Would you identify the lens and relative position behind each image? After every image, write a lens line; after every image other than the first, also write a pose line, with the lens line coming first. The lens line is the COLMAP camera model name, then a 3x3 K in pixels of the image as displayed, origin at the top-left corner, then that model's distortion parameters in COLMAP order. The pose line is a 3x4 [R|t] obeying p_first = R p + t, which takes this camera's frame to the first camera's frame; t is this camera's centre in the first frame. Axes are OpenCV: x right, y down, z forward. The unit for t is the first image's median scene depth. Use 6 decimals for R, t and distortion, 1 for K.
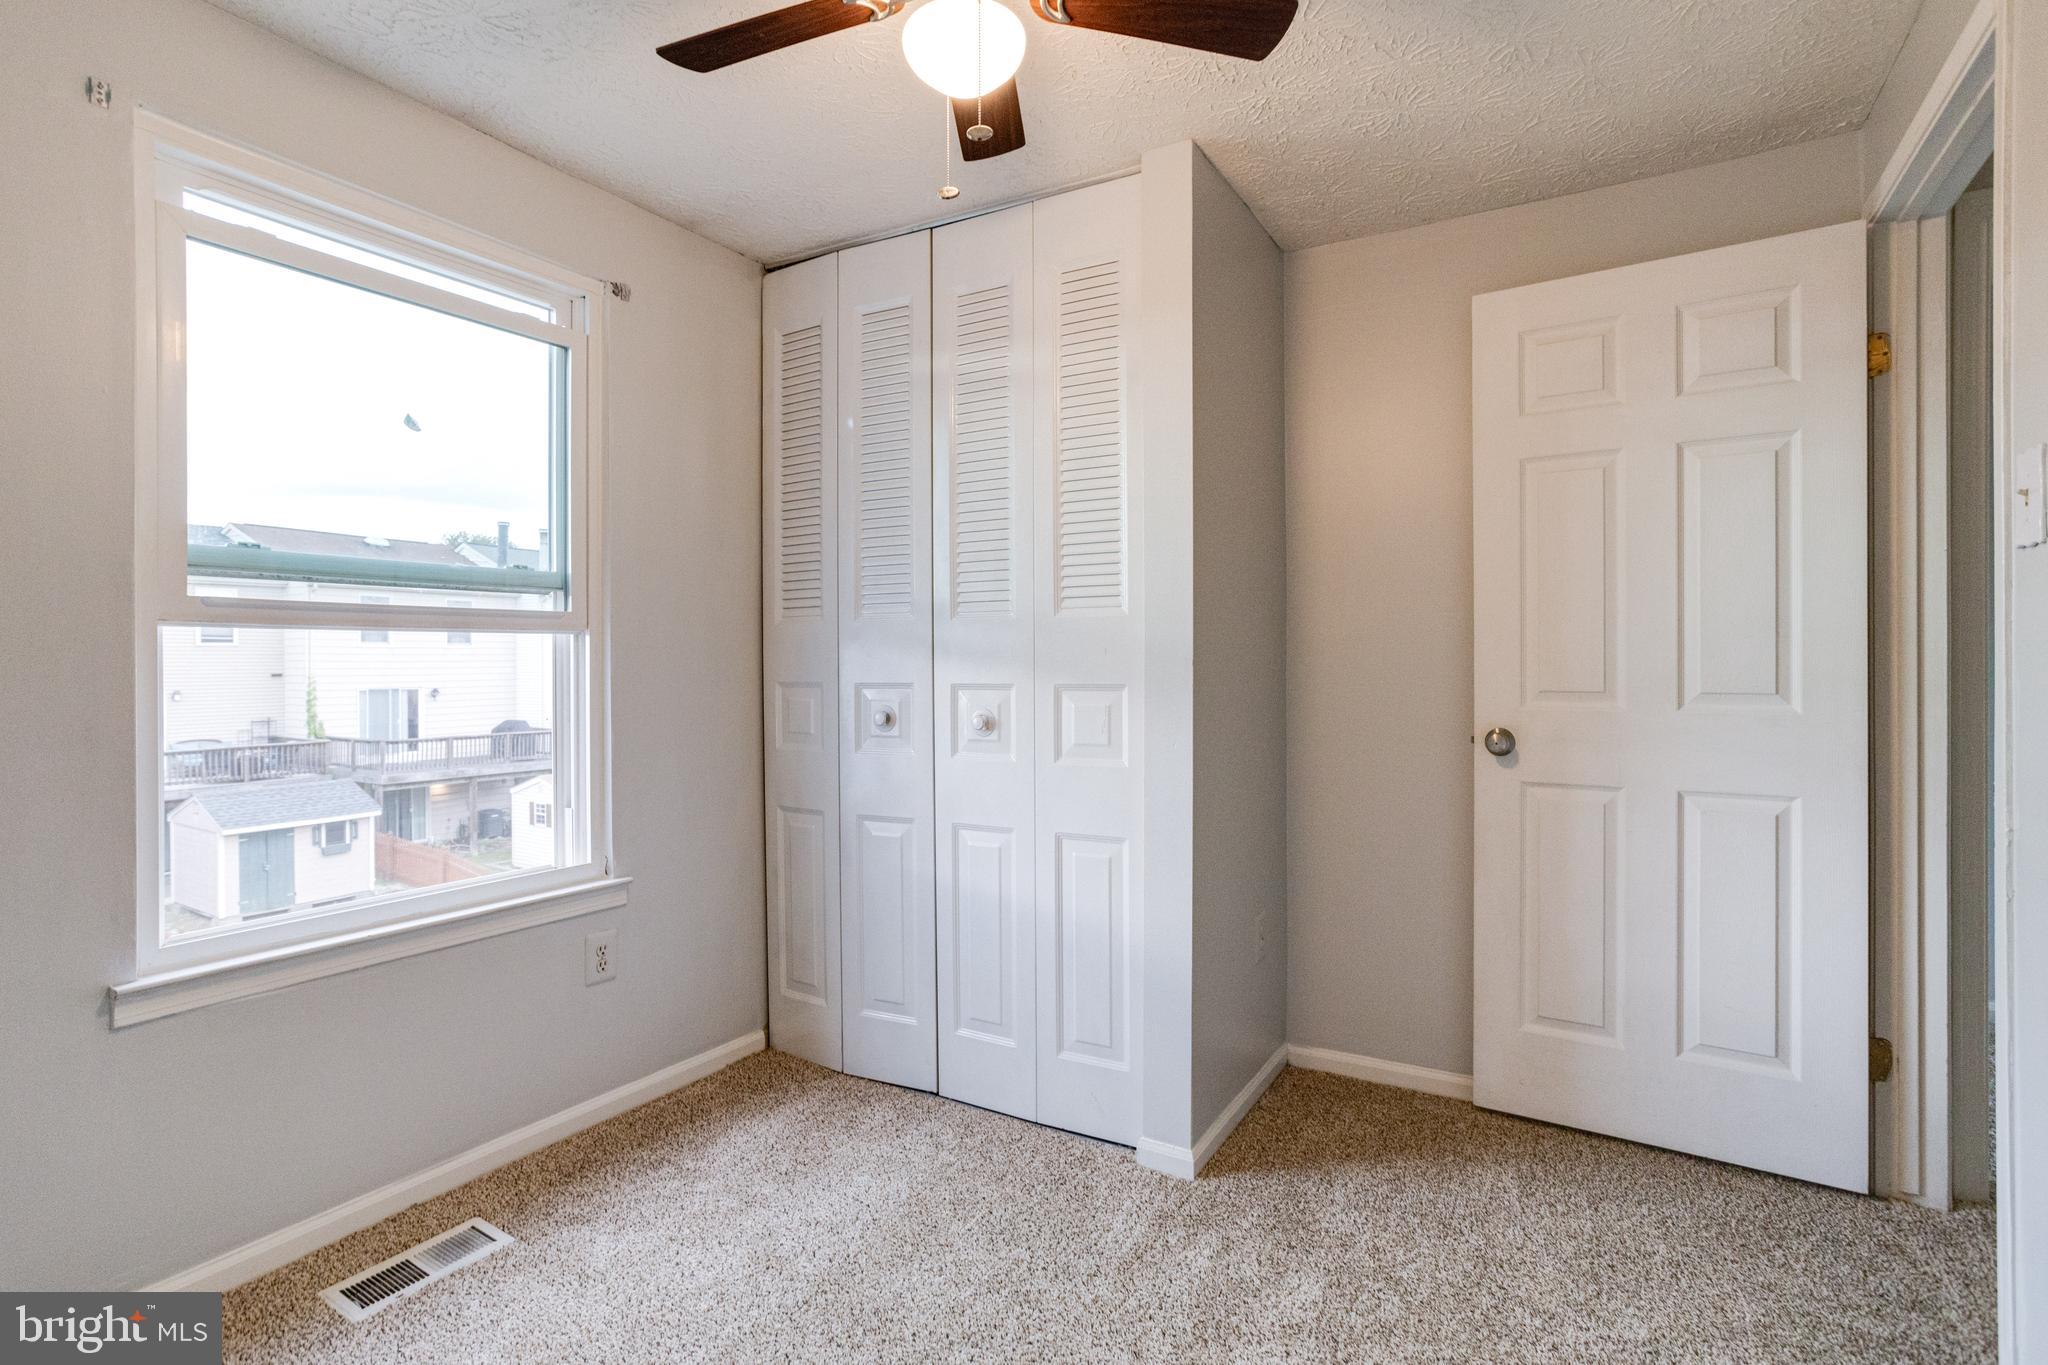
lens RADIAL K [[1018.4, 0, 1012.6], [0, 1018.4, 687.6], [0, 0, 1]] dist [-0.001296, 0.014220]
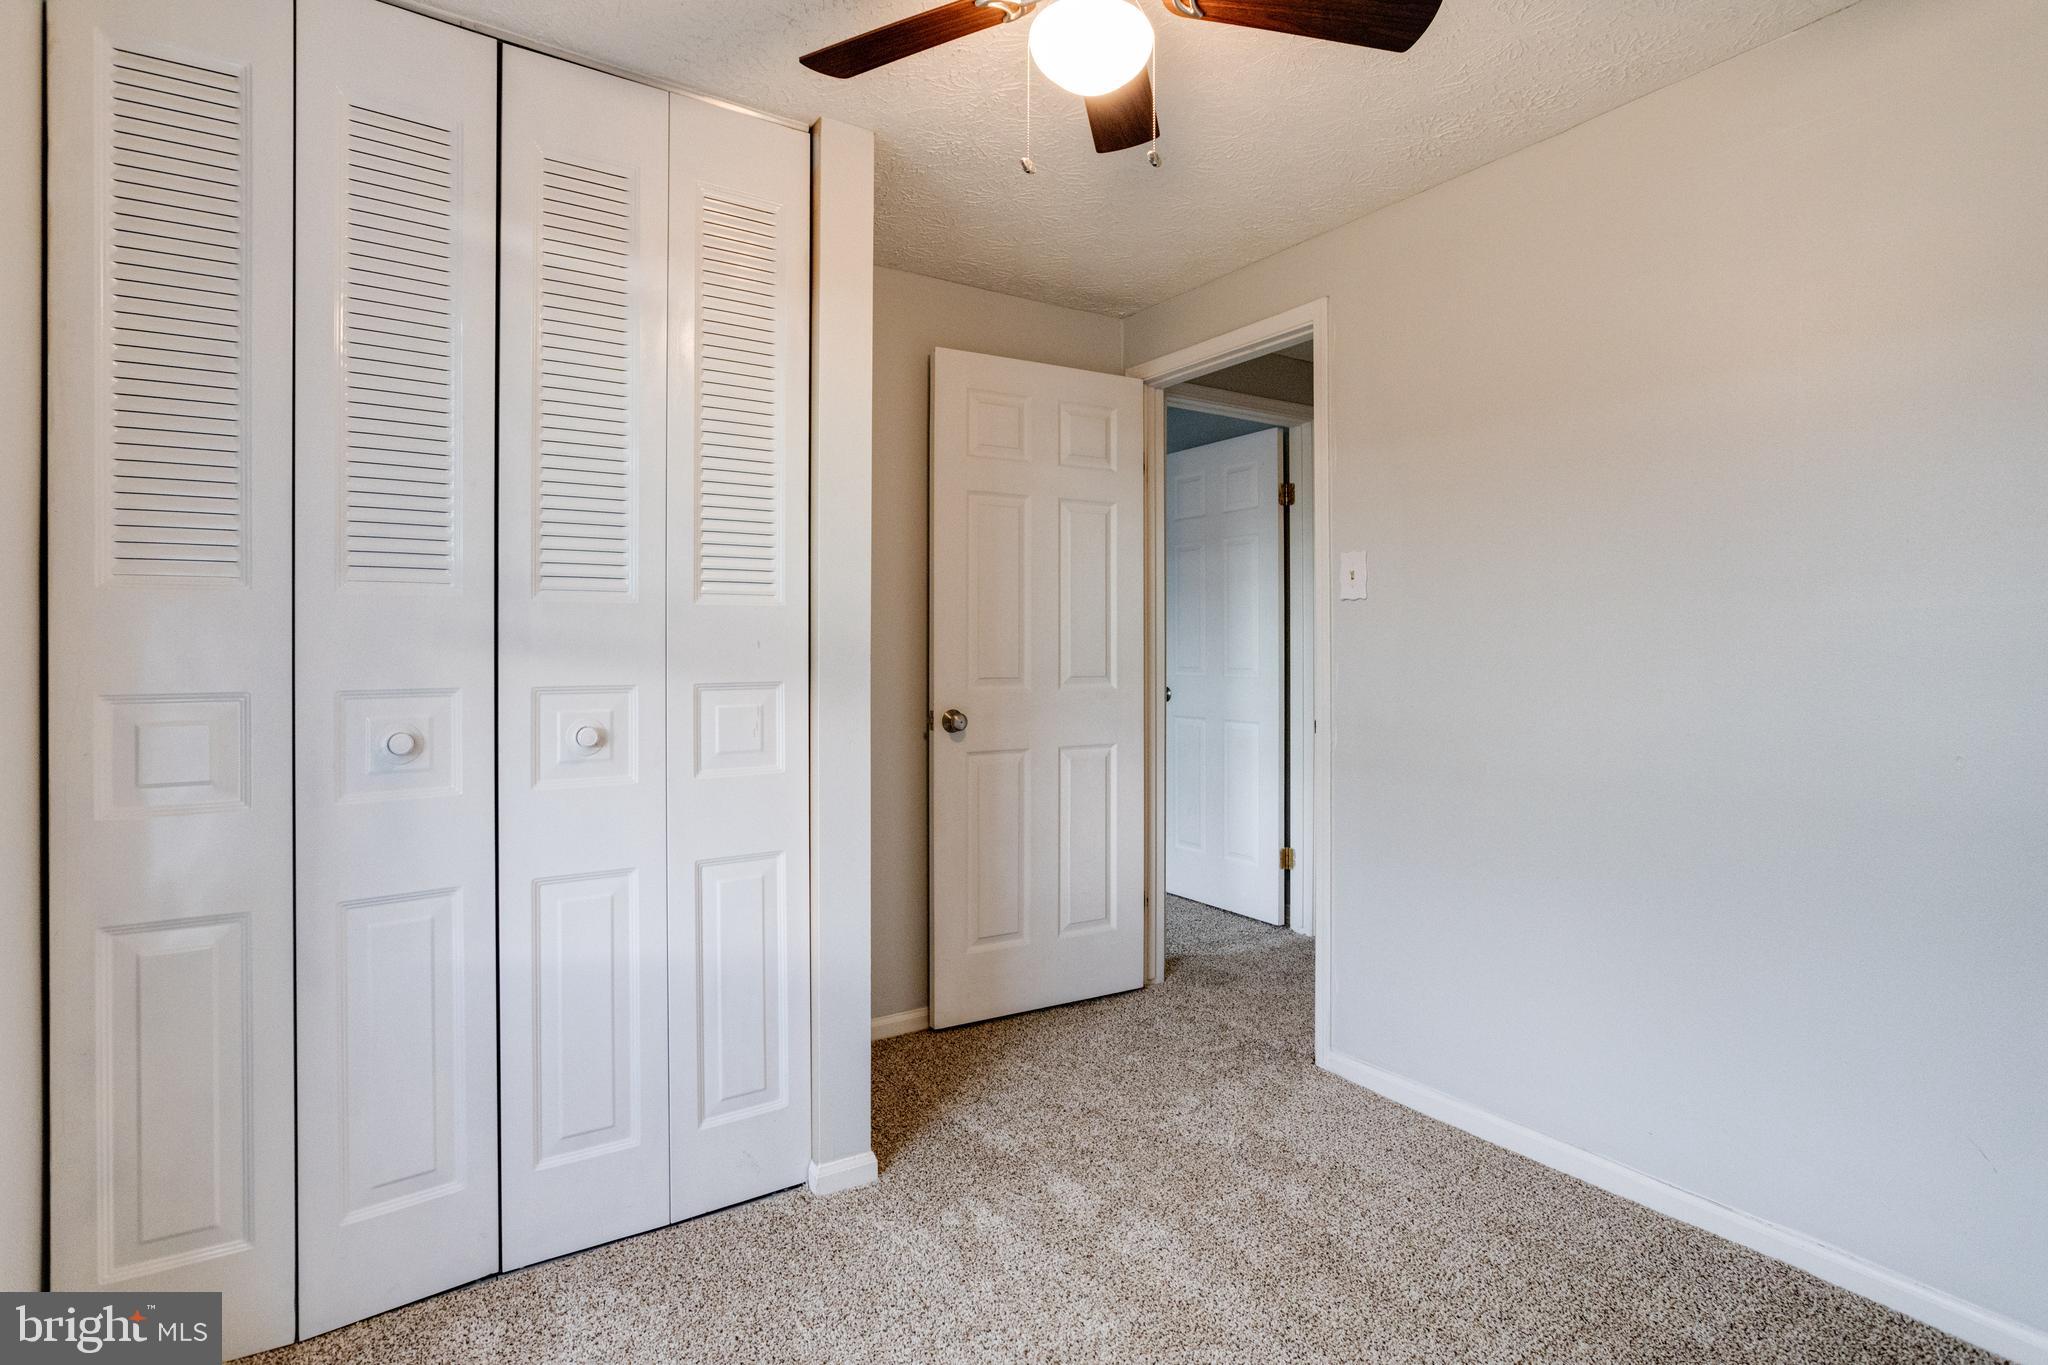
lens RADIAL K [[1055.4, 0, 1024.3], [0, 1055.4, 670.6], [0, 0, 1]] dist [-0.001115, 0.016503]
pose [[0.432521, -0.015746, 0.901486, -0.635047], [0.021680, 0.999740, 0.007060, -0.014191], [-0.901363, 0.016491, 0.432750, 0.391194]]
